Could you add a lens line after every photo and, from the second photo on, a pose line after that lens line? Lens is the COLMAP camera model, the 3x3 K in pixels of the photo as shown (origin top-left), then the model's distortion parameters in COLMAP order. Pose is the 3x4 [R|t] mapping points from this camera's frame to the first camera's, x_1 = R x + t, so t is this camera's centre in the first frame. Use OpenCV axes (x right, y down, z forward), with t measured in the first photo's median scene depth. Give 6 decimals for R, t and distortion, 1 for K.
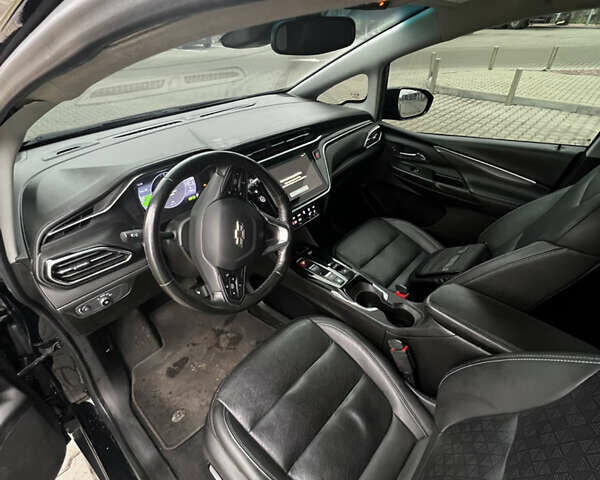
lens RADIAL K [[329.9, 0, 300.0], [0, 329.9, 240.0], [0, 0, 1]] dist [0.004509, 0.000761]
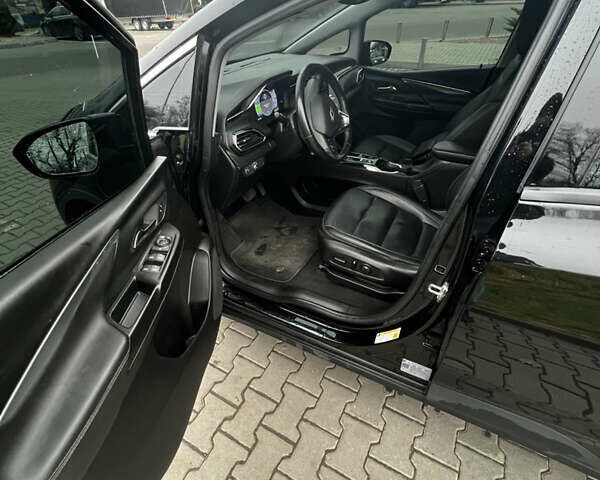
lens RADIAL K [[329.9, 0, 300.0], [0, 329.9, 240.0], [0, 0, 1]] dist [0.004509, 0.000761]
pose [[0.969538, -0.168335, 0.177930, -0.390103], [0.163346, 0.985656, 0.042434, 0.269731], [-0.182521, -0.012077, 0.983128, -0.330409]]
